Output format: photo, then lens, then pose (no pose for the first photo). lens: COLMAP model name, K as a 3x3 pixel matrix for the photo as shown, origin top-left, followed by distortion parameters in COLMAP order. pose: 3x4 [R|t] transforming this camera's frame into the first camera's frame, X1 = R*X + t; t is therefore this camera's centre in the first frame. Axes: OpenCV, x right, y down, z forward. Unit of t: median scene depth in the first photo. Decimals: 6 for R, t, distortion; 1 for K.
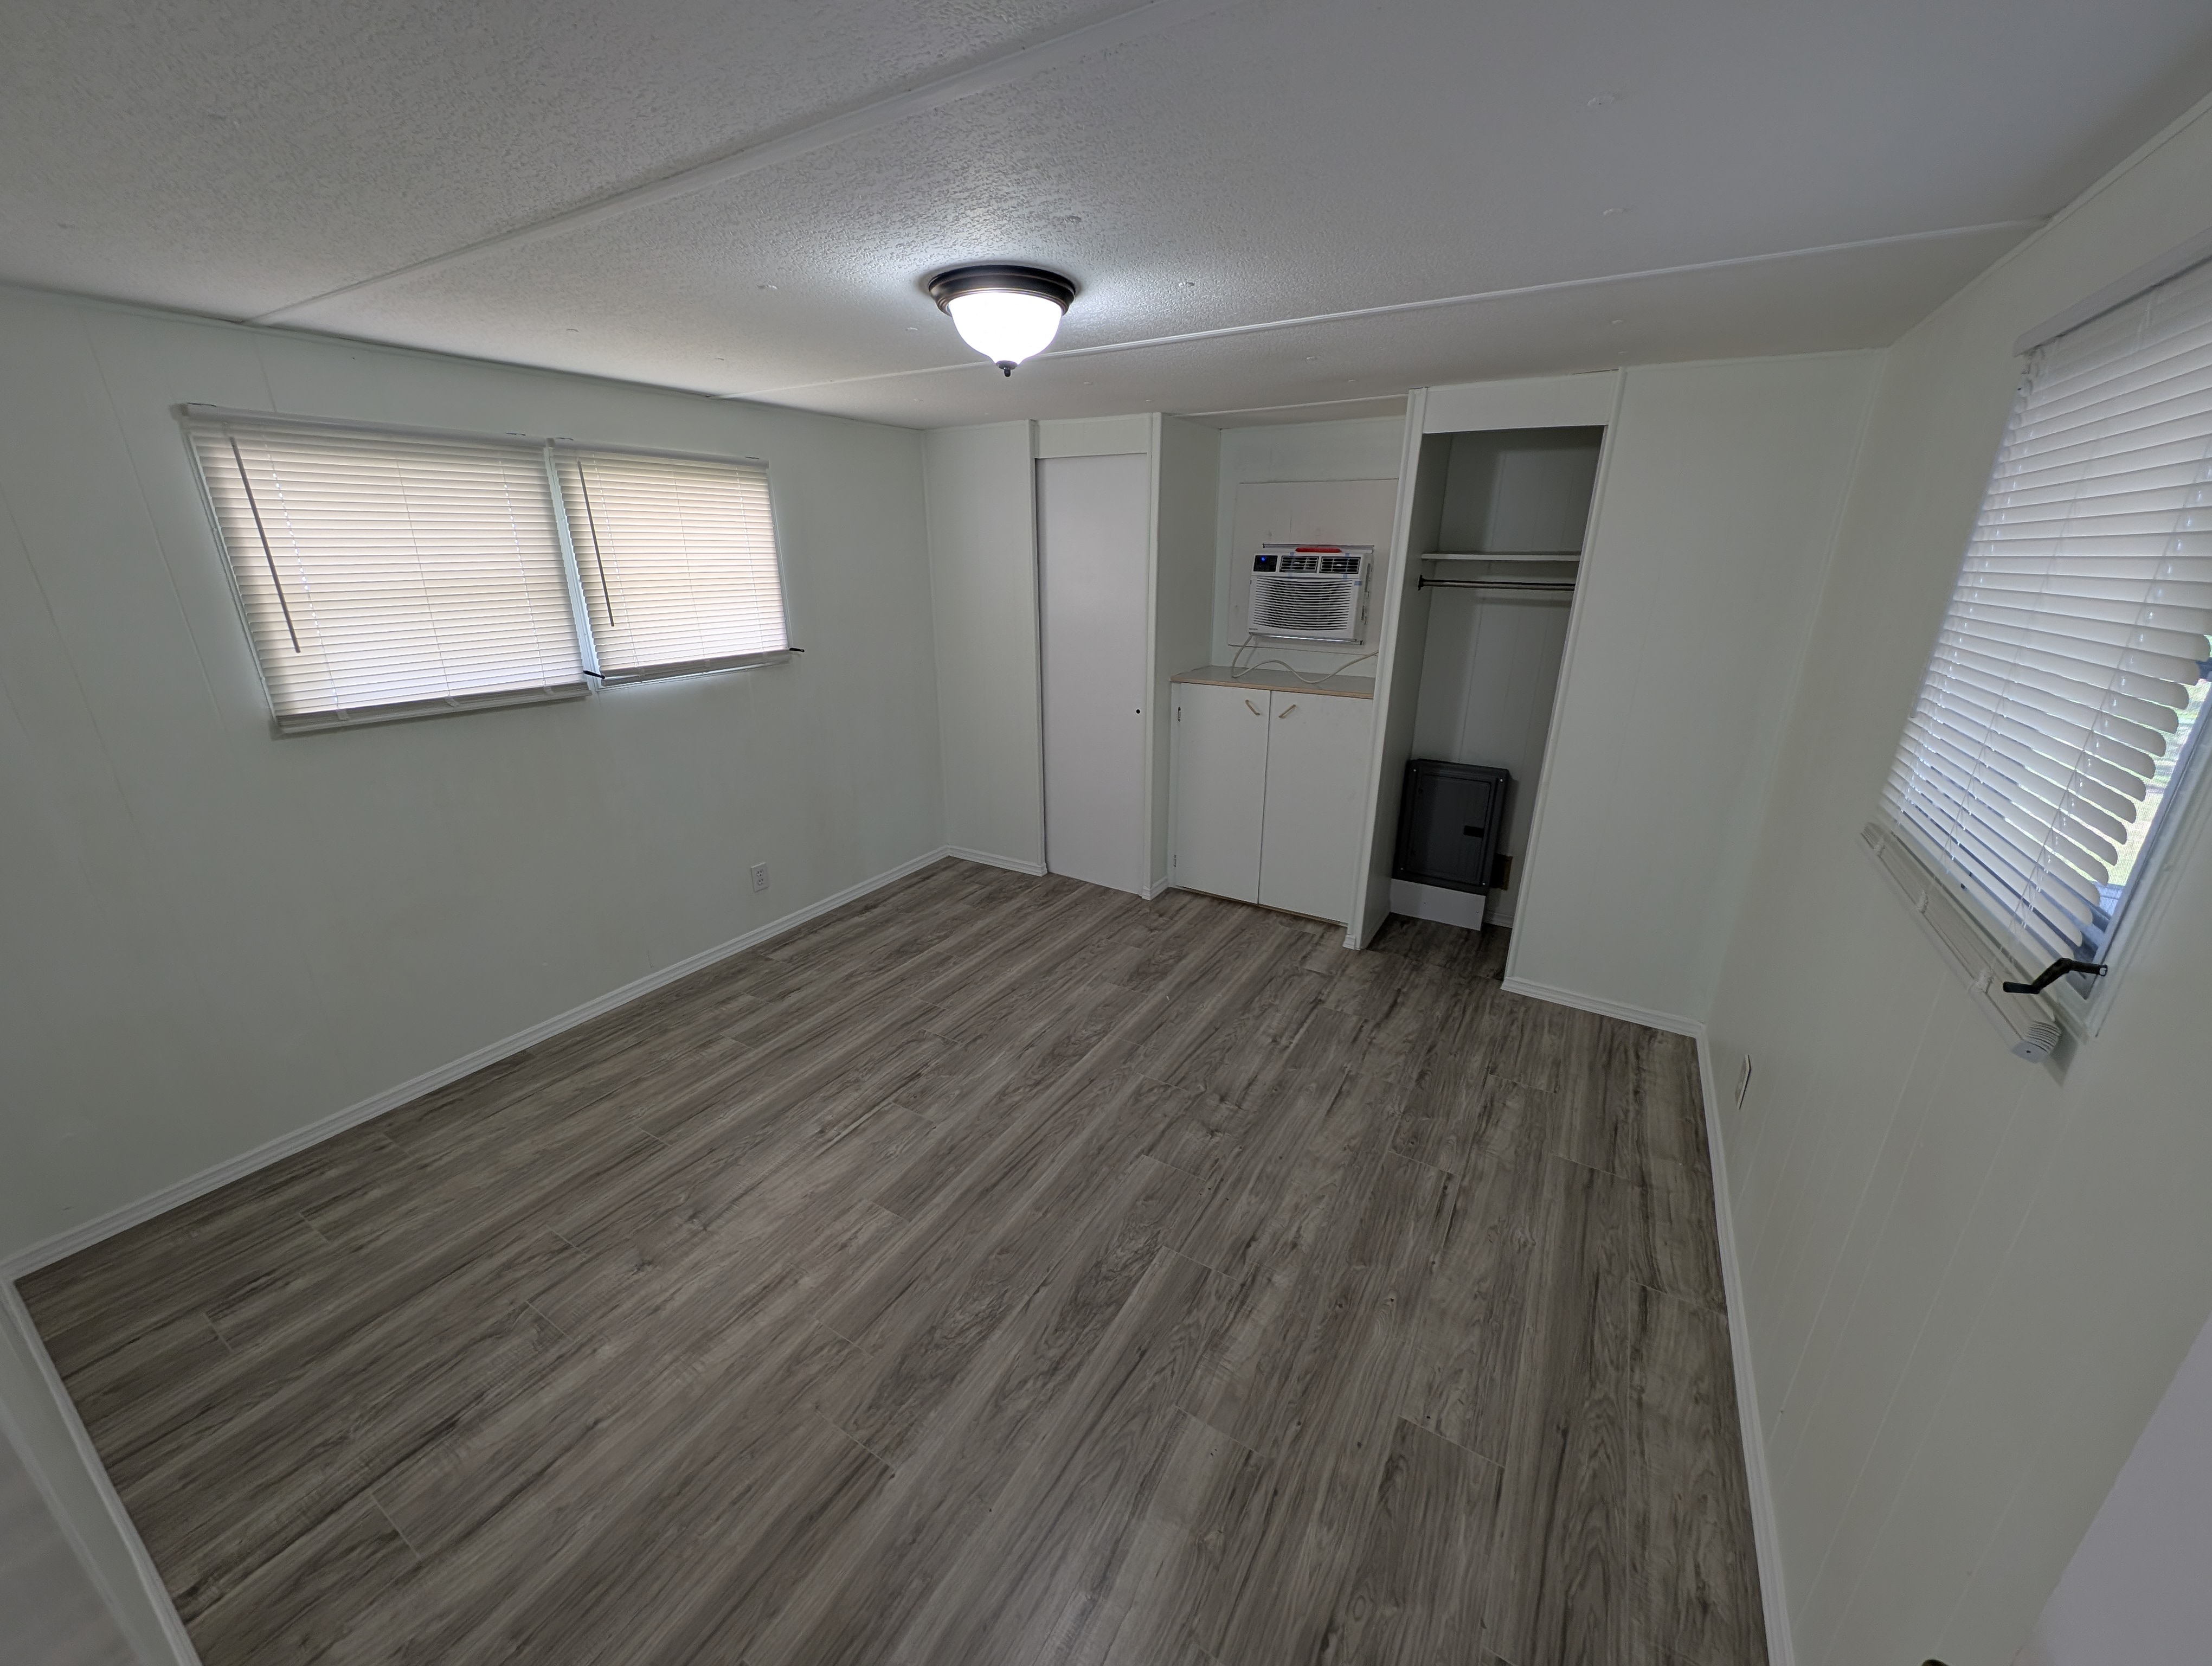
lens RADIAL K [[826.5, 0, 1106.0], [0, 826.5, 833.0], [0, 0, 1]] dist [-0.000518, -0.000386]
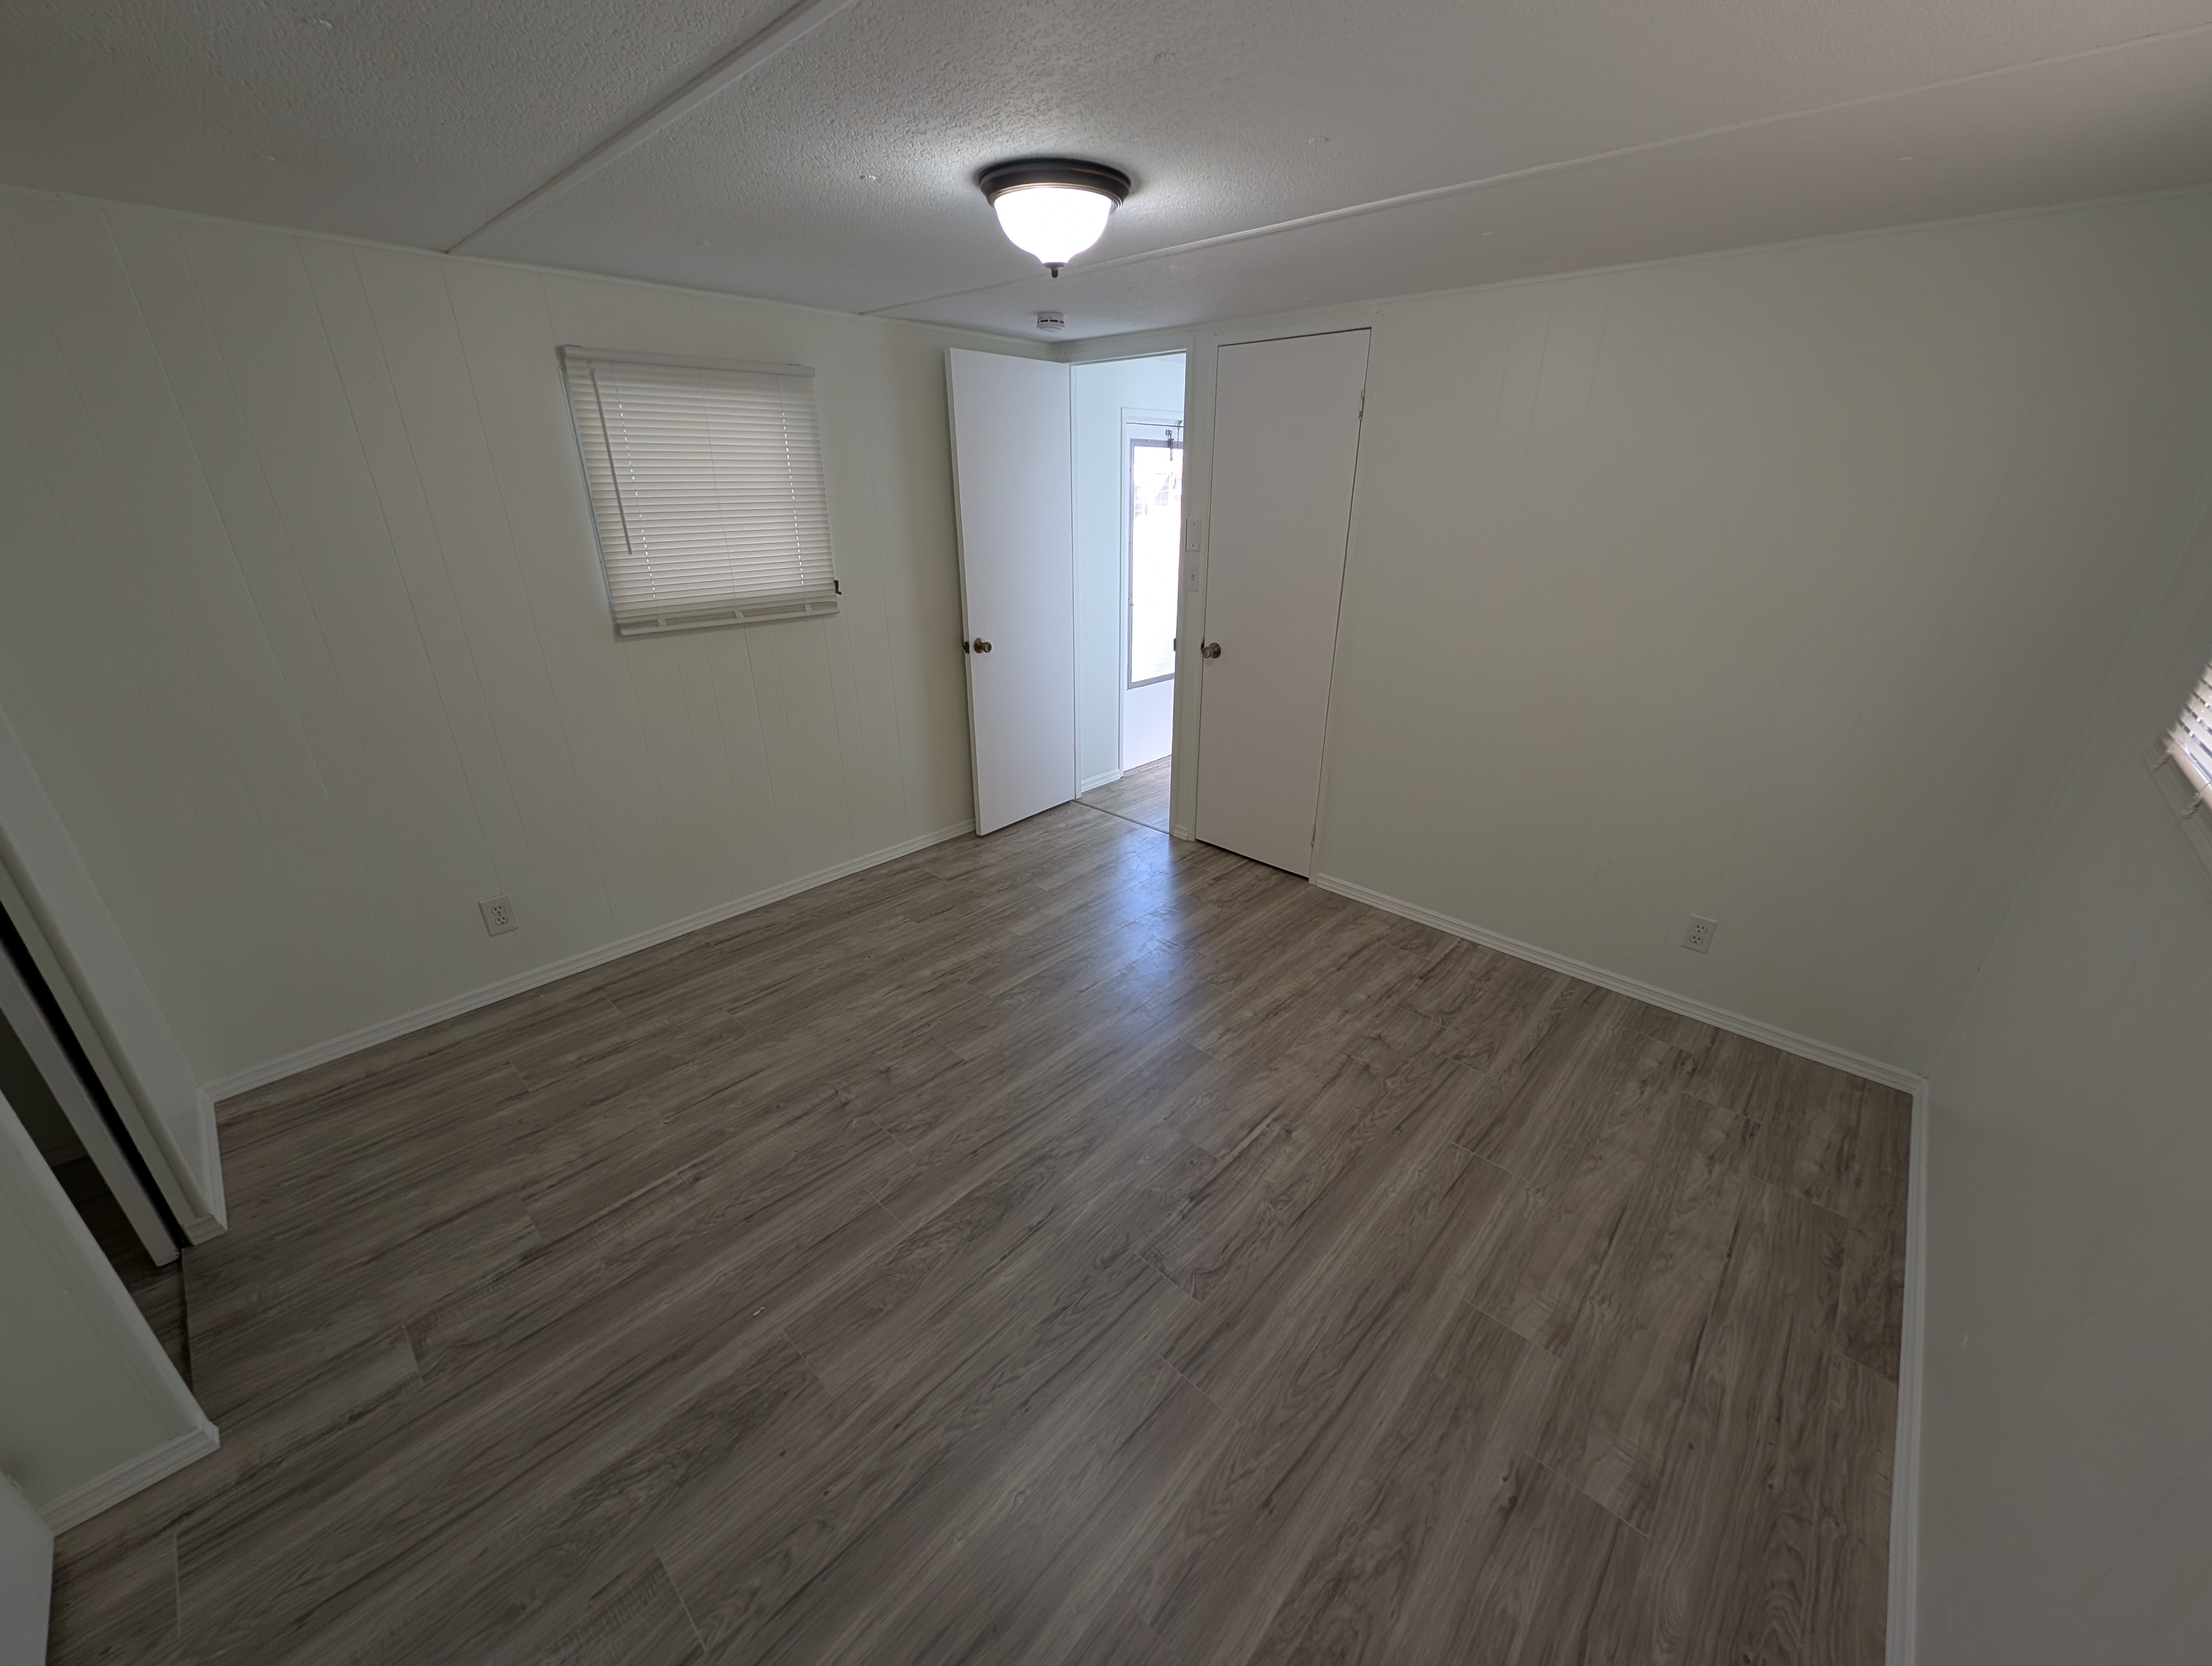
lens RADIAL K [[826.5, 0, 1106.0], [0, 826.5, 833.0], [0, 0, 1]] dist [-0.000518, -0.000386]
pose [[-0.978614, -0.086271, 0.186738, -0.280099], [0.061503, 0.743564, 0.665830, -0.478670], [-0.196293, 0.663076, -0.722357, 1.429152]]
